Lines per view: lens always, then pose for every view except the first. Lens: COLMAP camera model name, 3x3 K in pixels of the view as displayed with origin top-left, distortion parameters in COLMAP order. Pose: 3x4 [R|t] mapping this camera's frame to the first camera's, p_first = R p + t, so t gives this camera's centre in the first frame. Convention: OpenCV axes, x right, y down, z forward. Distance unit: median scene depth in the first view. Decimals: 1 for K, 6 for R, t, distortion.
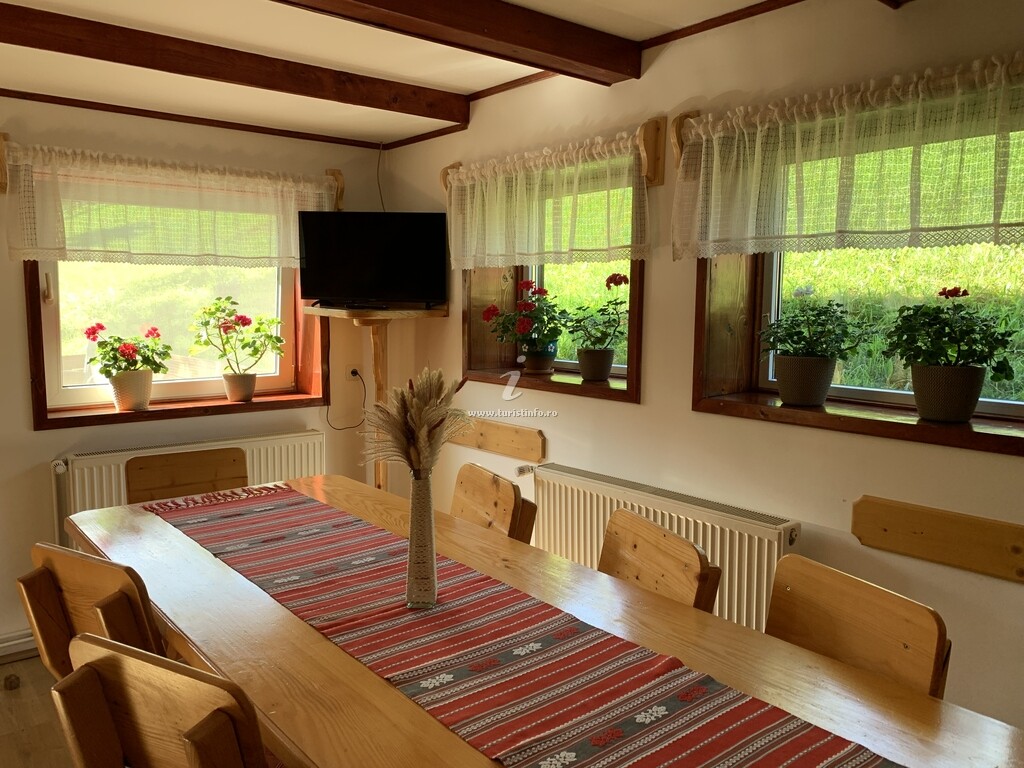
lens RADIAL K [[781.5, 0, 512.0], [0, 781.5, 384.0], [0, 0, 1]] dist [0.019596, -0.004650]
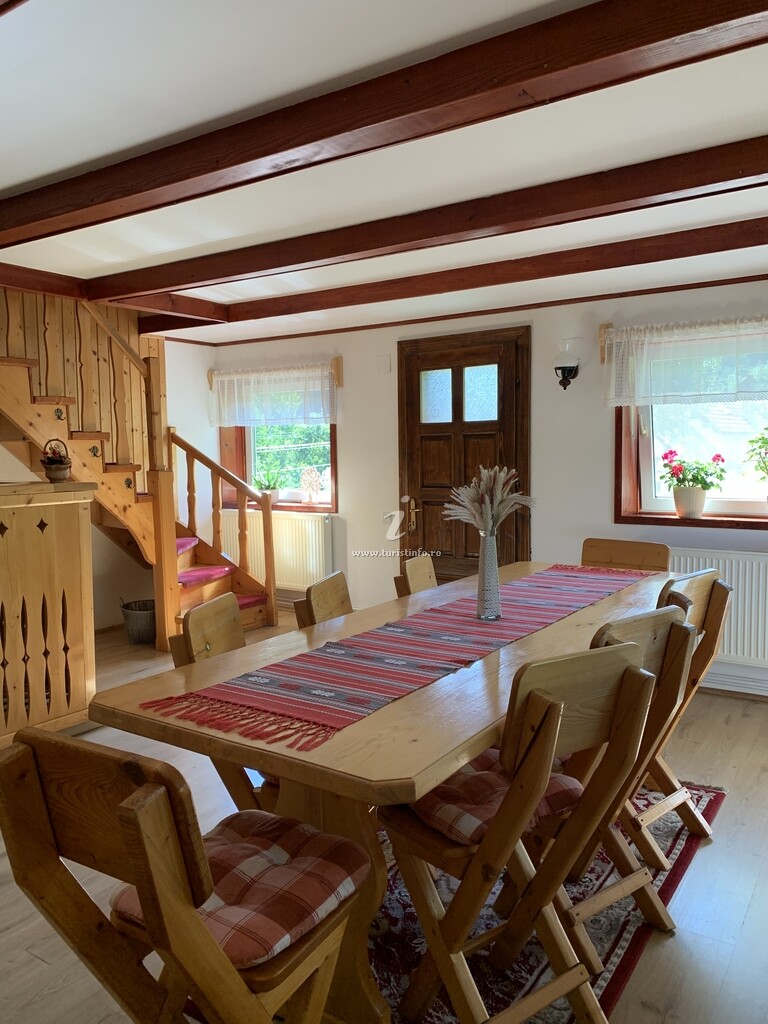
lens RADIAL K [[776.3, 0, 384.0], [0, 776.3, 512.0], [0, 0, 1]] dist [0.069788, -0.080258]
pose [[0.273285, 0.072041, -0.959232, 0.700538], [-0.093572, 0.994453, 0.048027, 0.009620], [0.957371, 0.076632, 0.278511, 0.195334]]
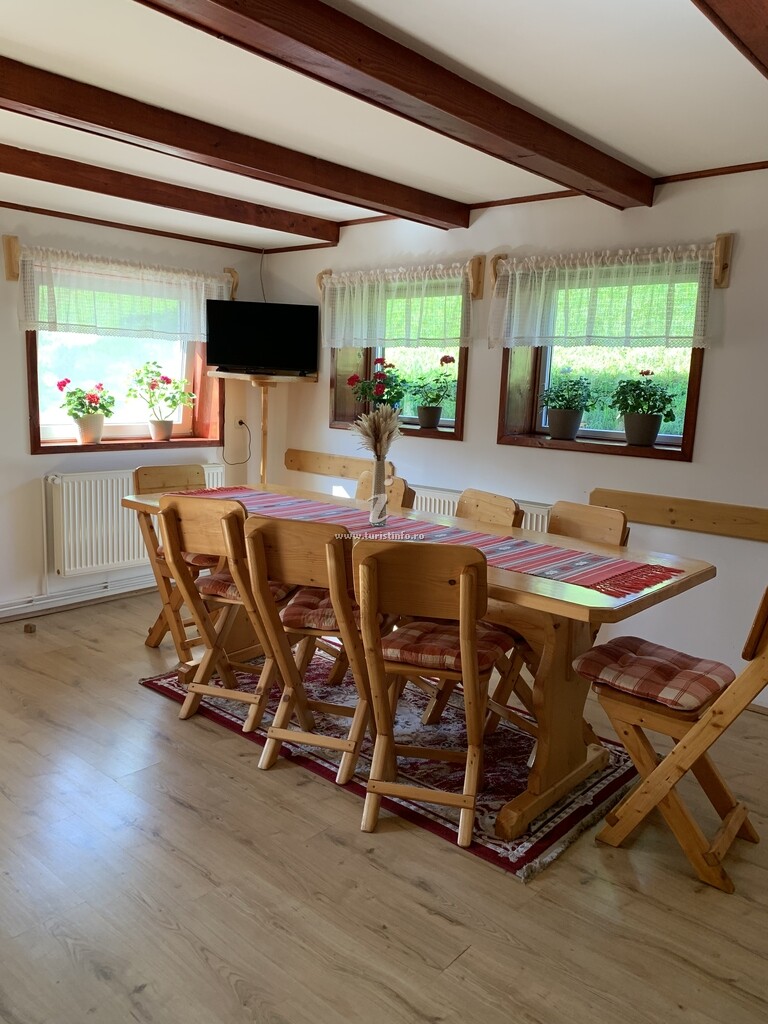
lens RADIAL K [[776.3, 0, 384.0], [0, 776.3, 512.0], [0, 0, 1]] dist [0.069788, -0.080258]
pose [[0.989346, 0.004980, 0.145498, -0.202737], [-0.014356, 0.997881, 0.063457, 0.066751], [-0.144874, -0.064870, 0.987321, -0.486251]]
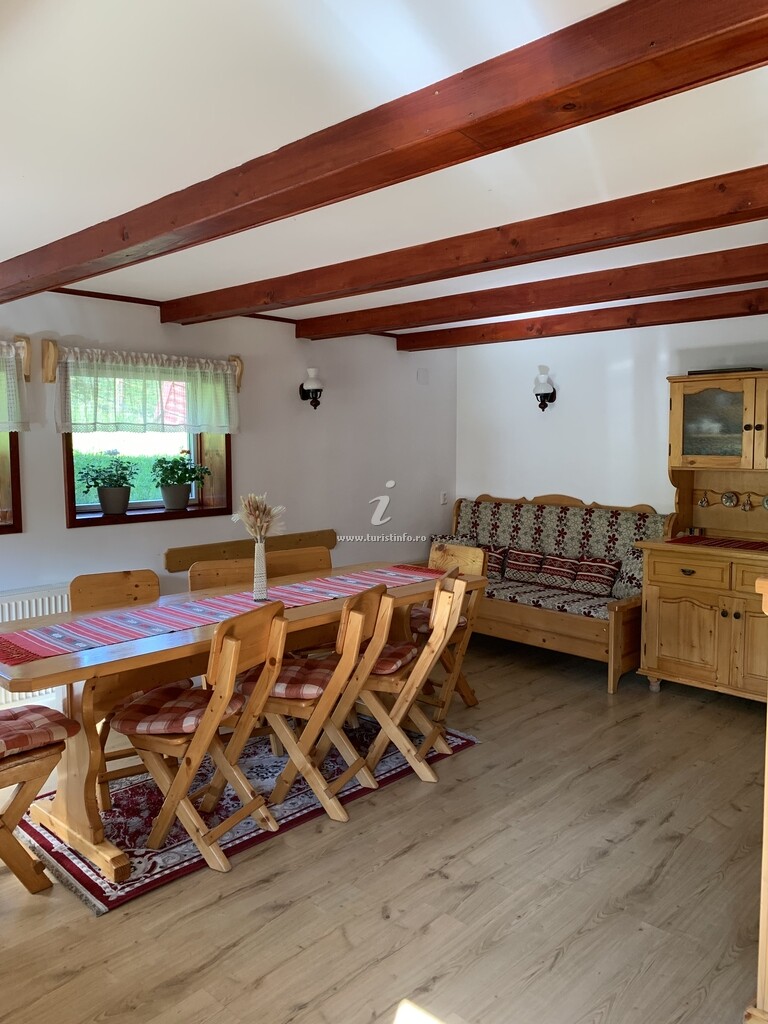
lens RADIAL K [[781.5, 0, 400.8], [0, 781.5, 511.9], [0, 0, 1]] dist [0.019596, -0.004650]
pose [[-0.103339, -0.096545, 0.989950, -1.218117], [0.111993, 0.987820, 0.108028, -0.081135], [-0.988321, 0.122031, -0.091268, 0.412110]]
